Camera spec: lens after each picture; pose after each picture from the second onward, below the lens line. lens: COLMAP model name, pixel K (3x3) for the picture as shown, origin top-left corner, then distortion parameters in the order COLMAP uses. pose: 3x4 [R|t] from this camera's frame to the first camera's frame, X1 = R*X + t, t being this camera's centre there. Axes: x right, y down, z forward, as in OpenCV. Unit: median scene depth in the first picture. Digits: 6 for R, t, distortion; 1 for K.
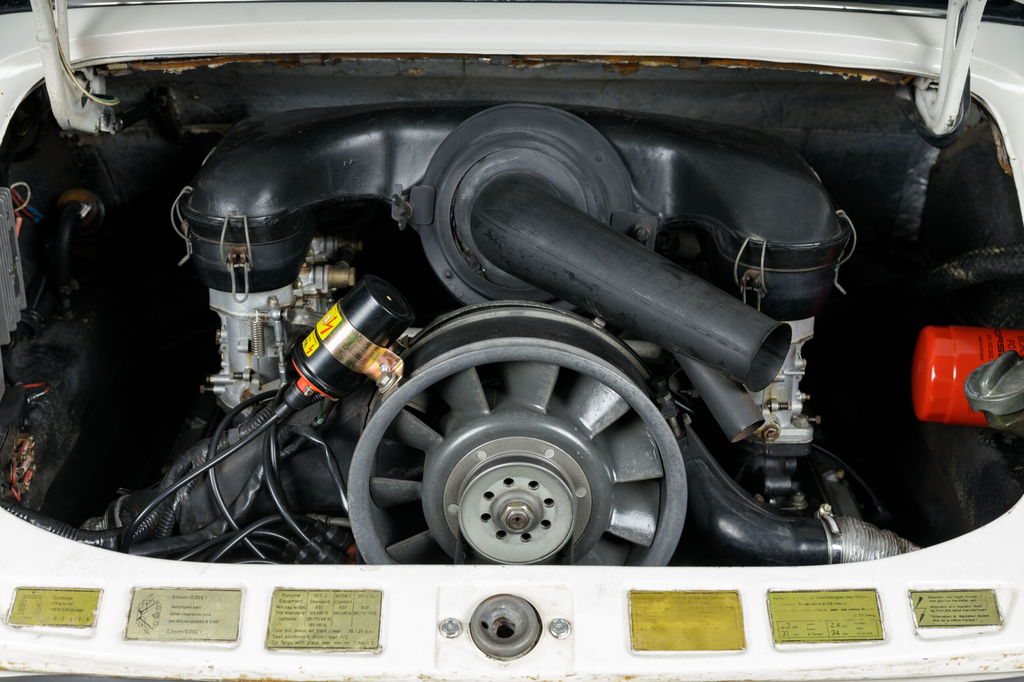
lens RADIAL K [[1436.2, 0, 513.4], [0, 1436.2, 344.8], [0, 0, 1]] dist [0.000794, 0.000000]
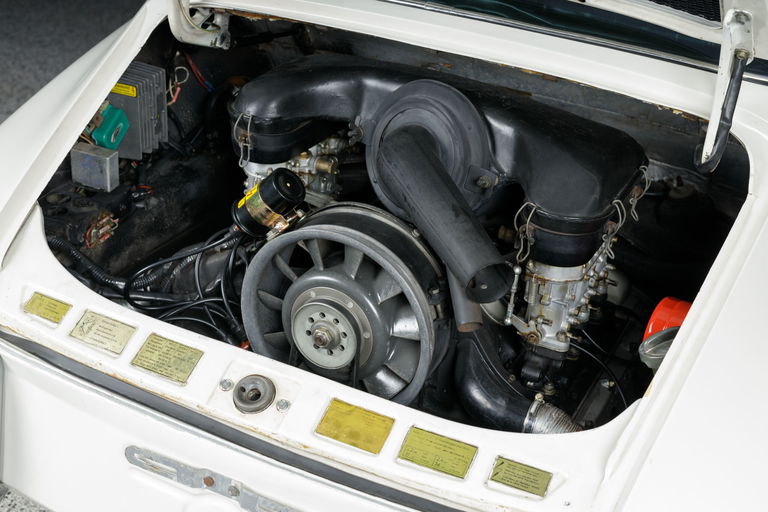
lens RADIAL K [[1077.1, 0, 386.5], [0, 1077.1, 255.1], [0, 0, 1]] dist [0.000794, 0.000000]
pose [[0.891495, 0.257625, -0.372646, 0.467066], [-0.238748, 0.966241, 0.096834, -0.096464], [0.385013, 0.002641, 0.922907, -0.068060]]
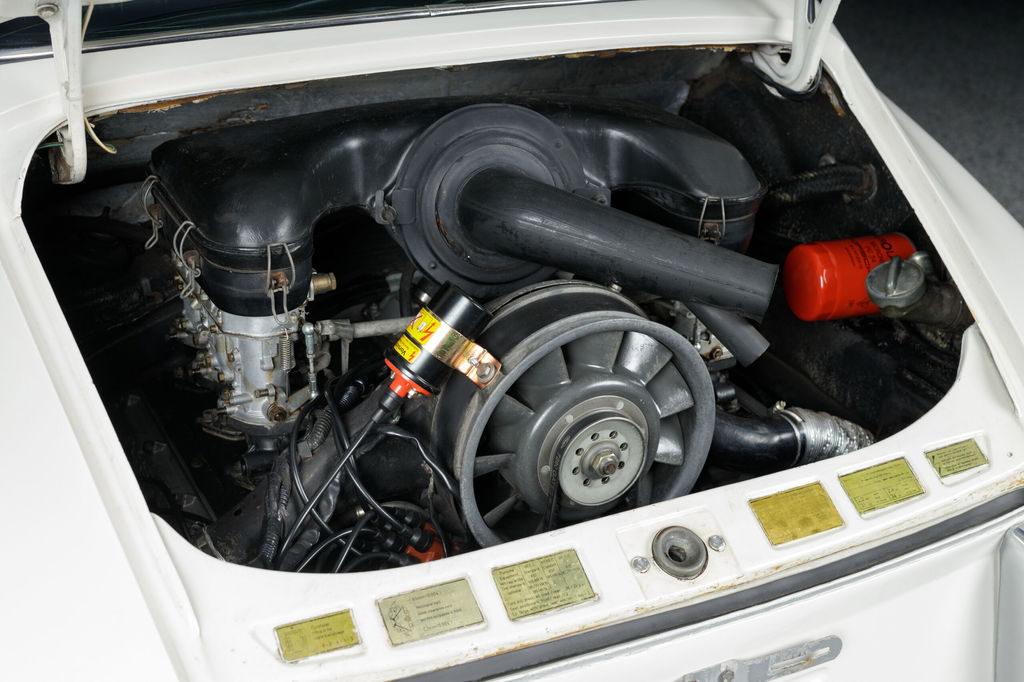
lens RADIAL K [[1436.2, 0, 511.4], [0, 1436.2, 341.5], [0, 0, 1]] dist [0.000794, 0.000000]
pose [[0.895966, -0.181139, 0.405503, -0.503025], [0.154857, 0.983161, 0.097020, -0.100008], [-0.416249, -0.024132, 0.908930, -0.029639]]
